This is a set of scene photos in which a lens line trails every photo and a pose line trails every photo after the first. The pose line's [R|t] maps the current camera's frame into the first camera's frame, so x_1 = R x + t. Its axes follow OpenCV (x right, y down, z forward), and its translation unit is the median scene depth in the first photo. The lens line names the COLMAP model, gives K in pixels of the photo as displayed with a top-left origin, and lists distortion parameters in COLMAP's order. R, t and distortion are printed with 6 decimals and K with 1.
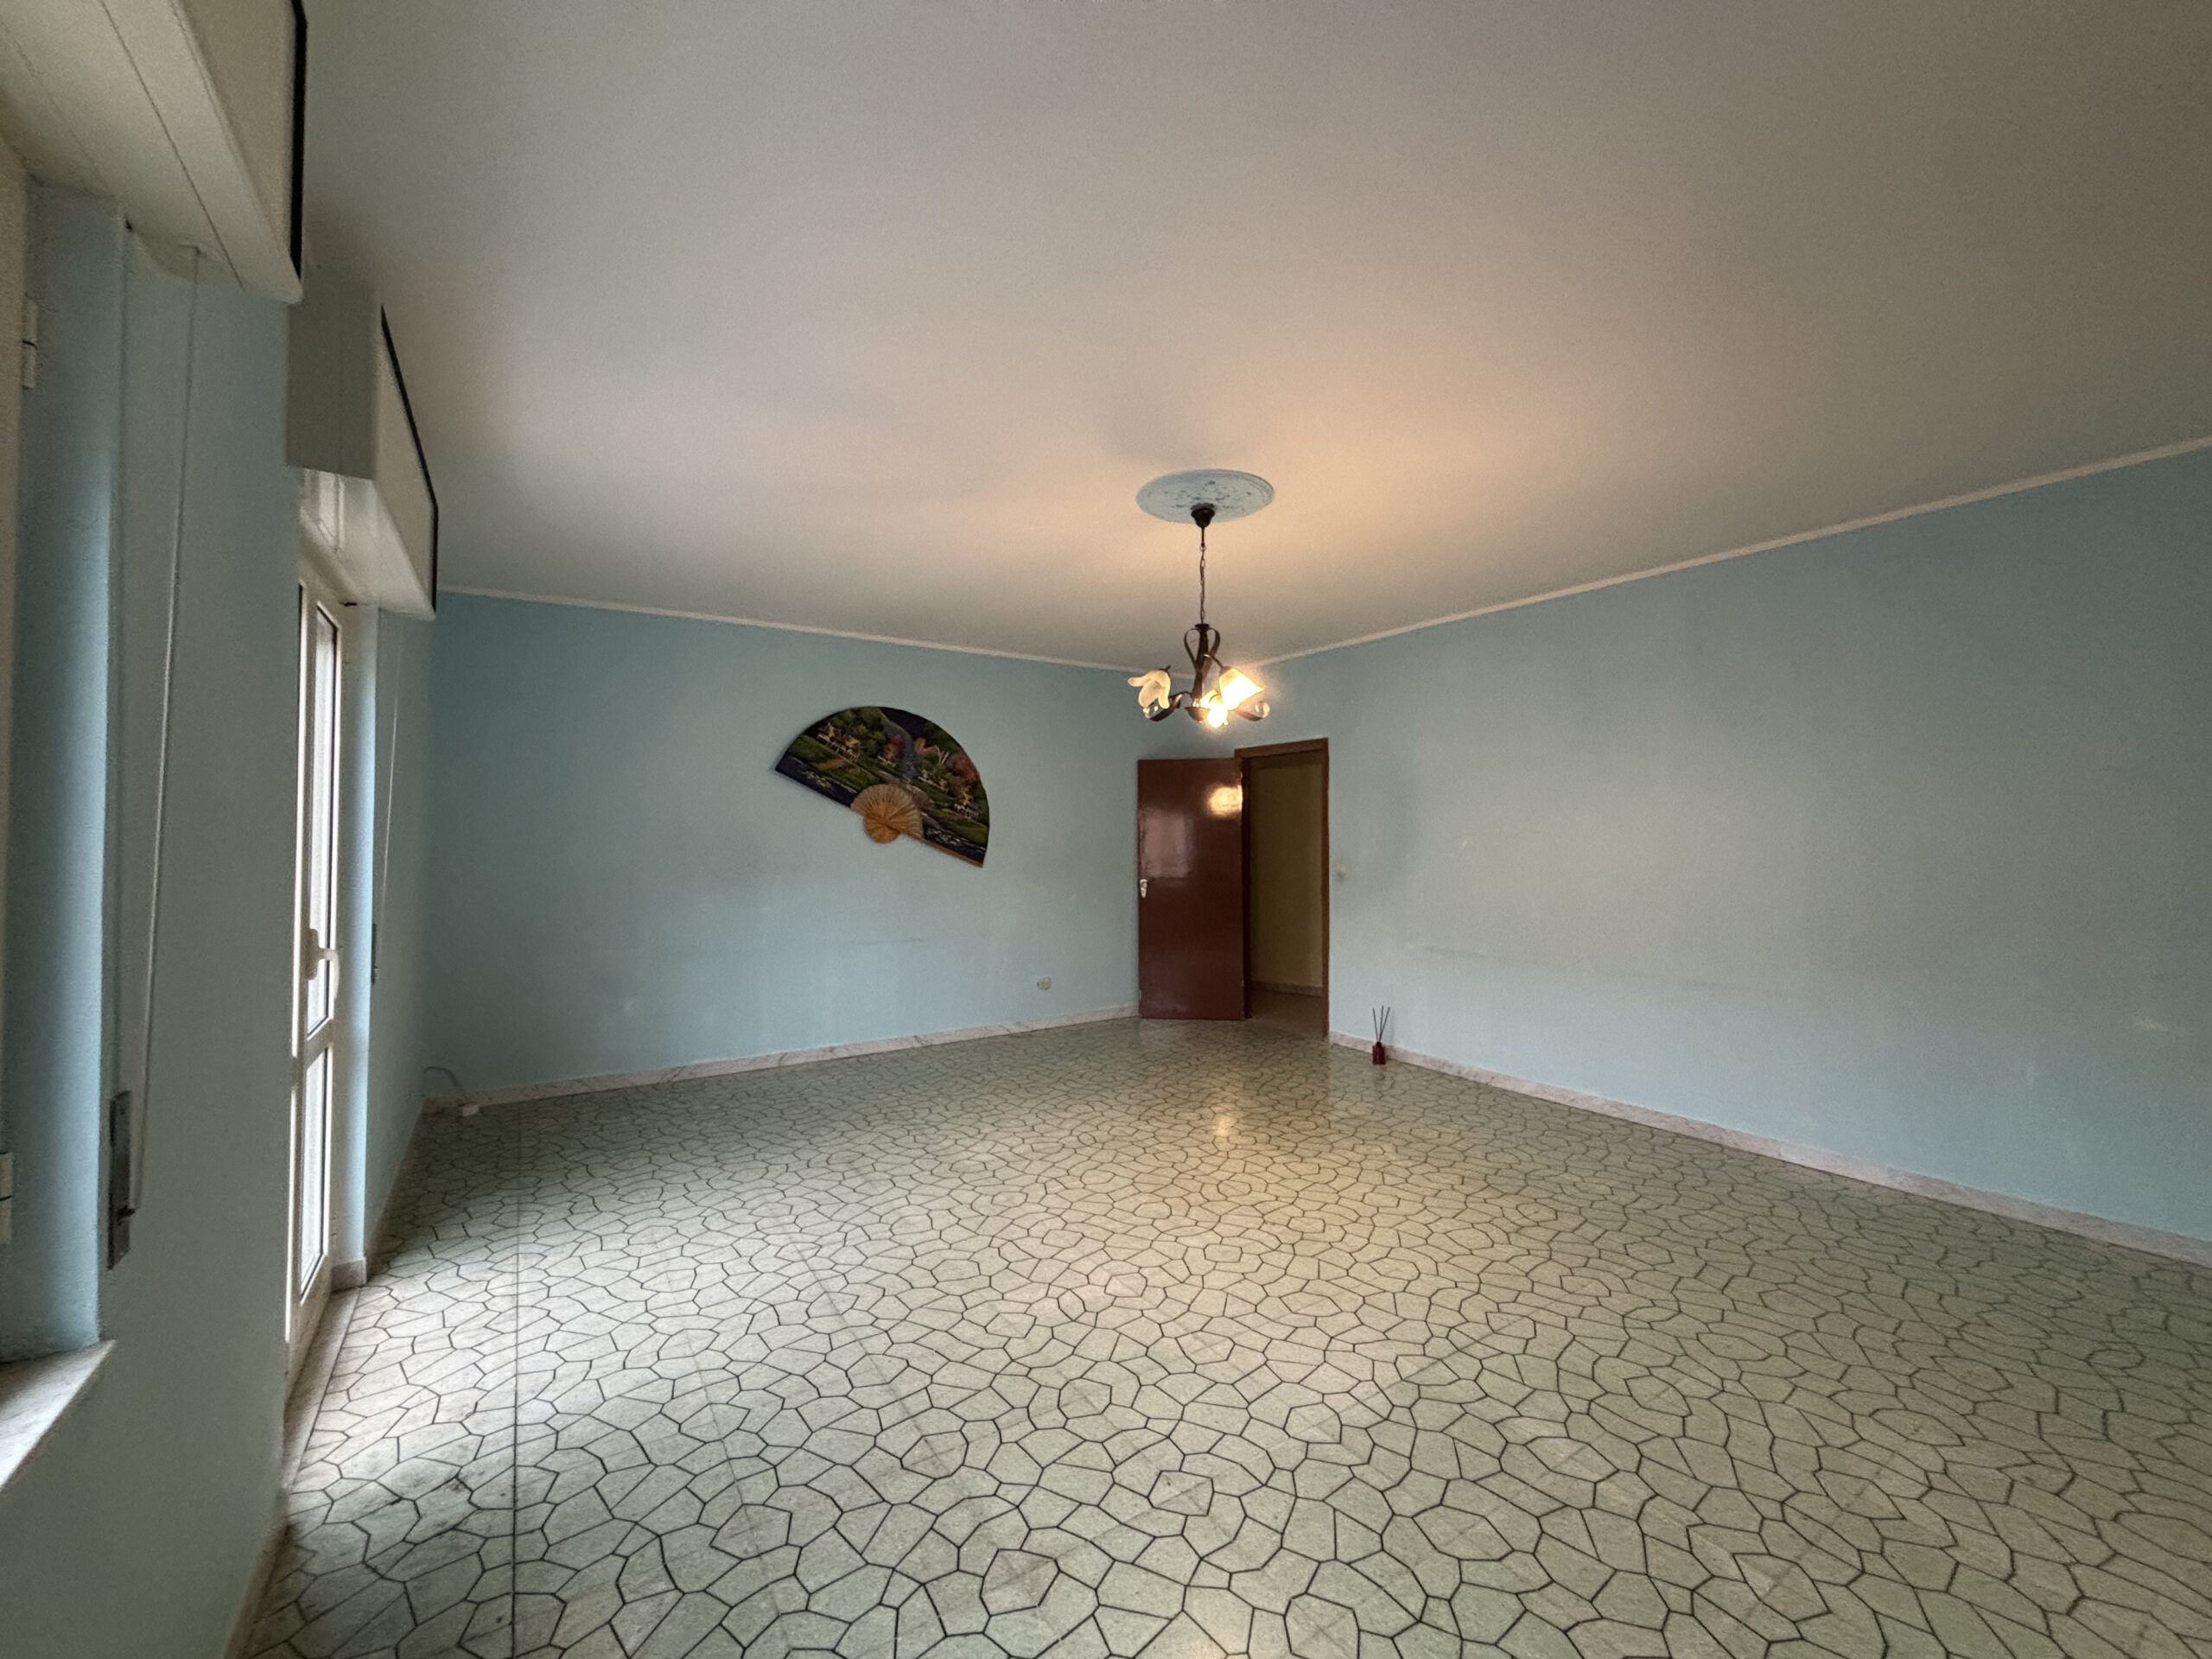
lens RADIAL K [[884.8, 0, 1108.1], [0, 884.8, 819.3], [0, 0, 1]] dist [0.001530, 0.000301]
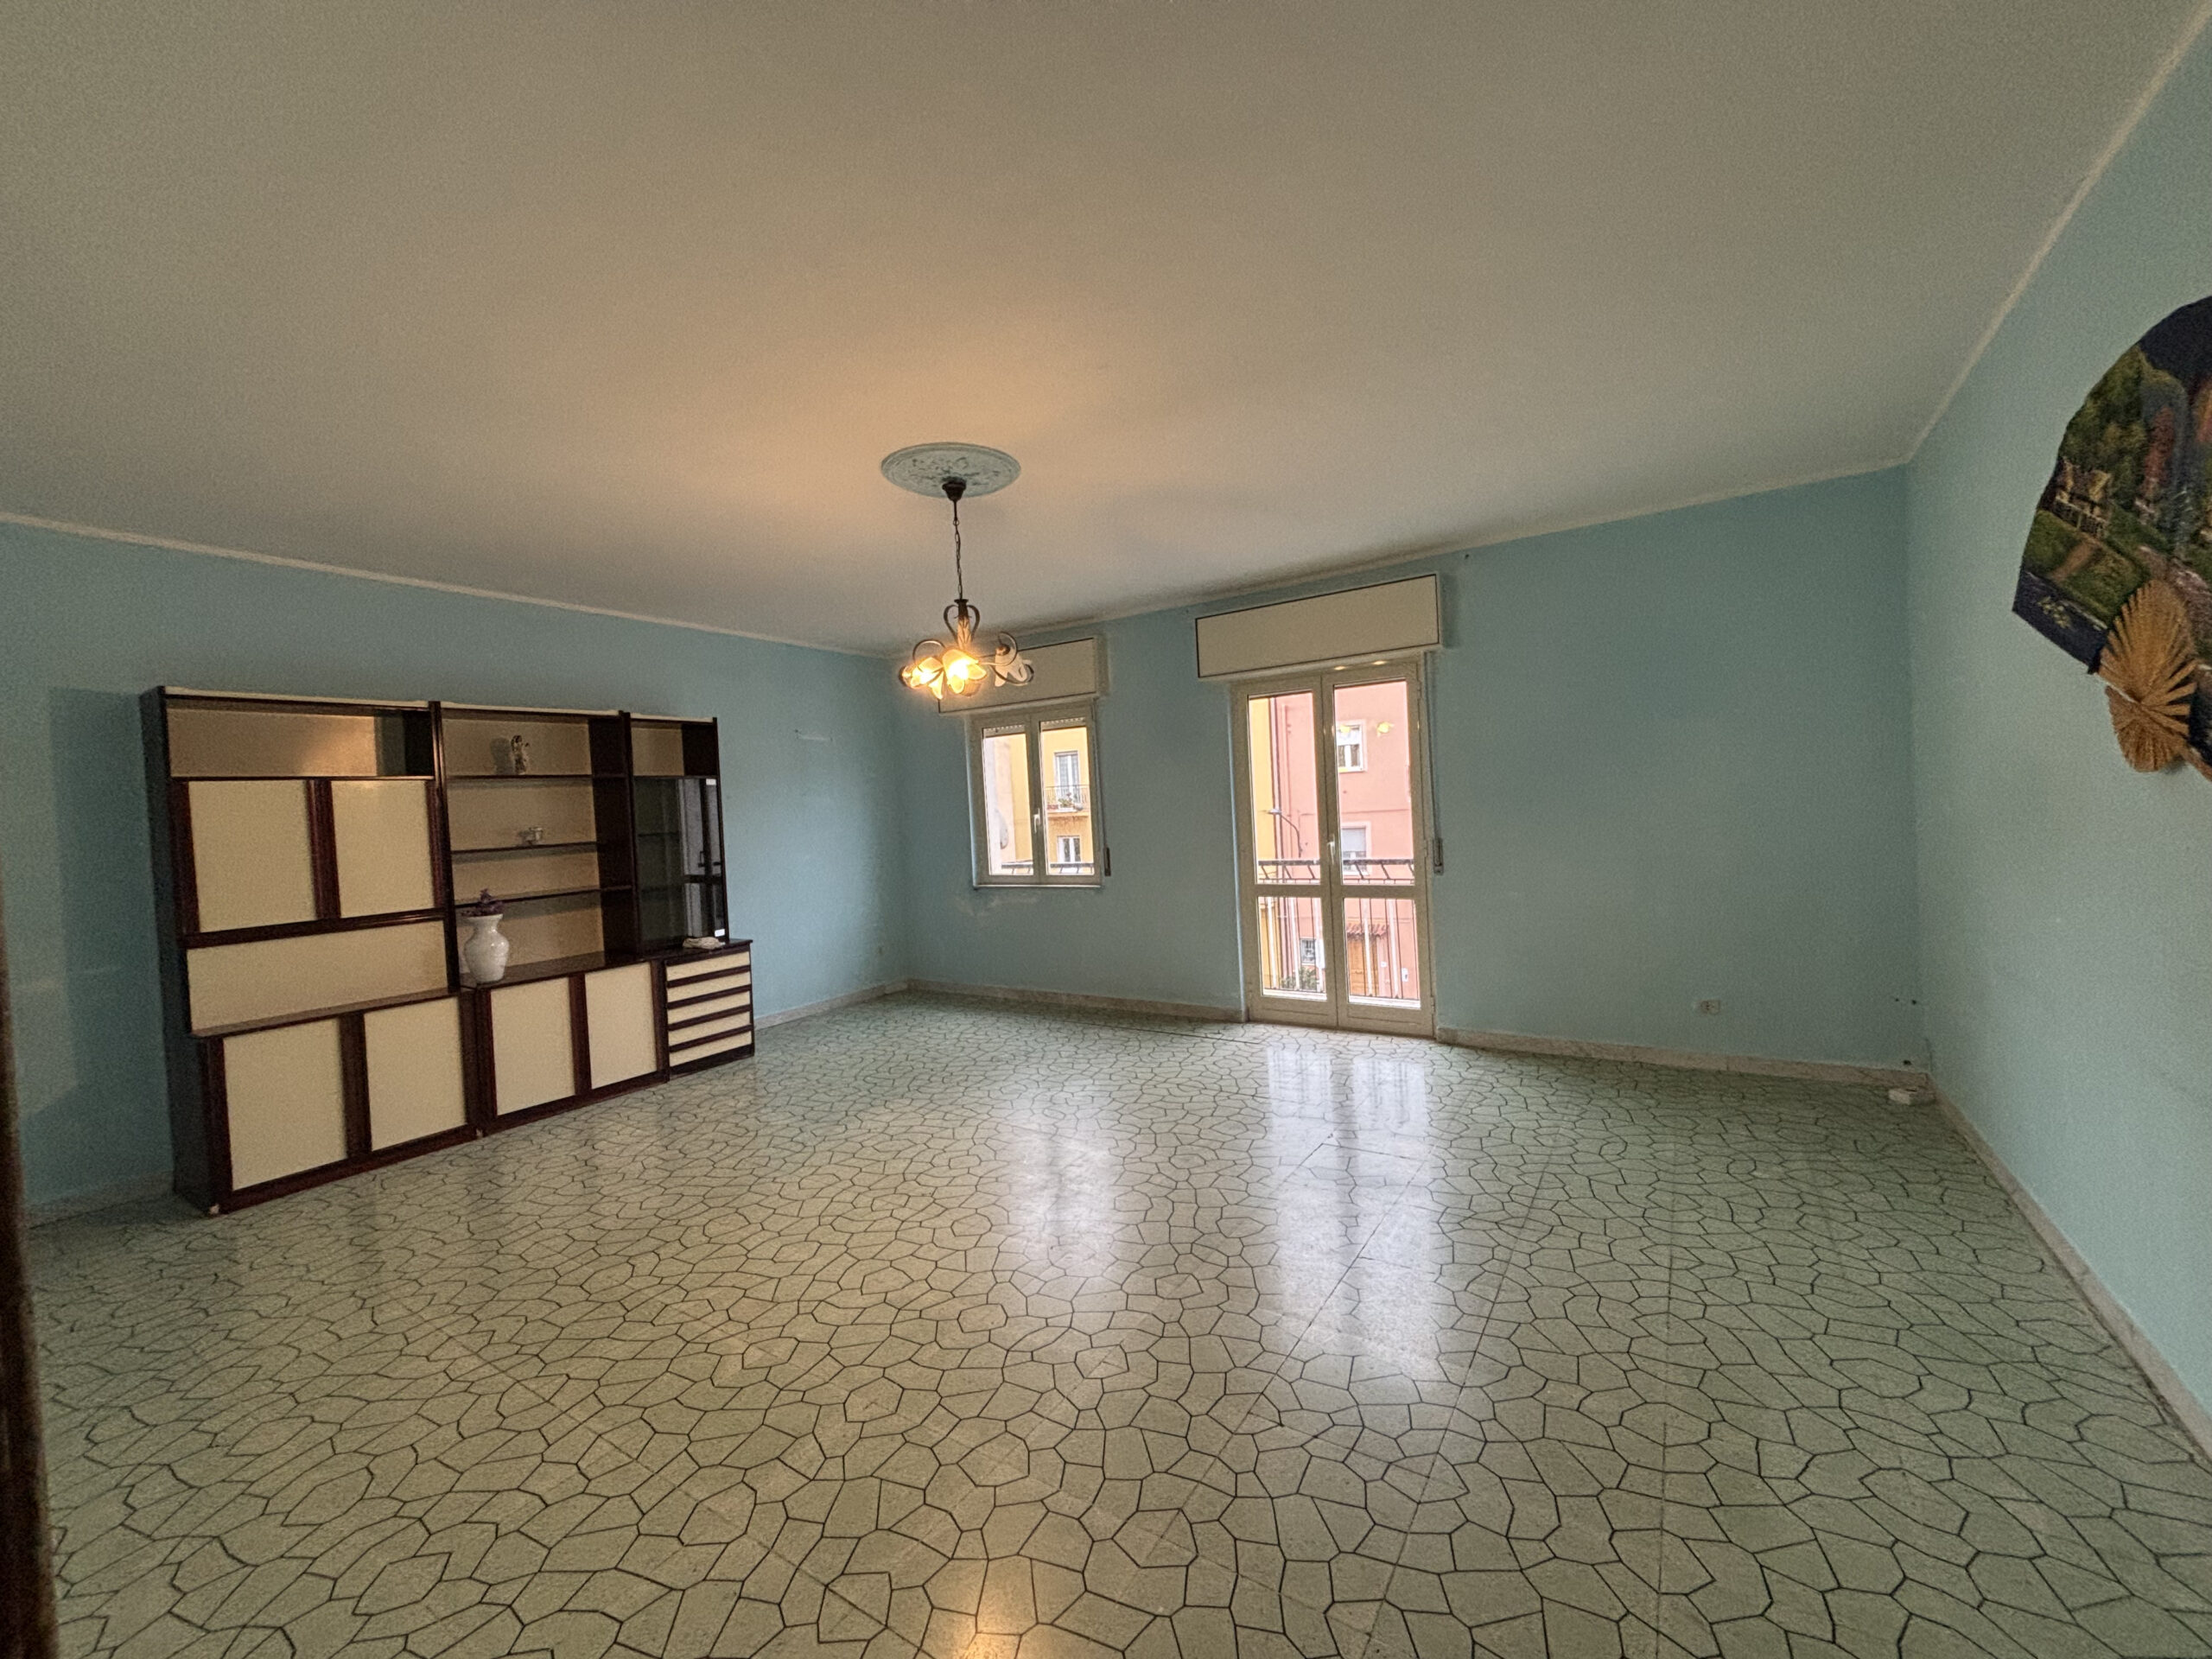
lens RADIAL K [[884.8, 0, 1112.8], [0, 884.8, 824.9], [0, 0, 1]] dist [0.001530, 0.000301]
pose [[-0.912872, 0.054978, -0.404528, 0.395726], [0.055230, 0.998412, 0.011057, 0.036195], [0.404493, -0.012248, -0.914459, 2.129376]]
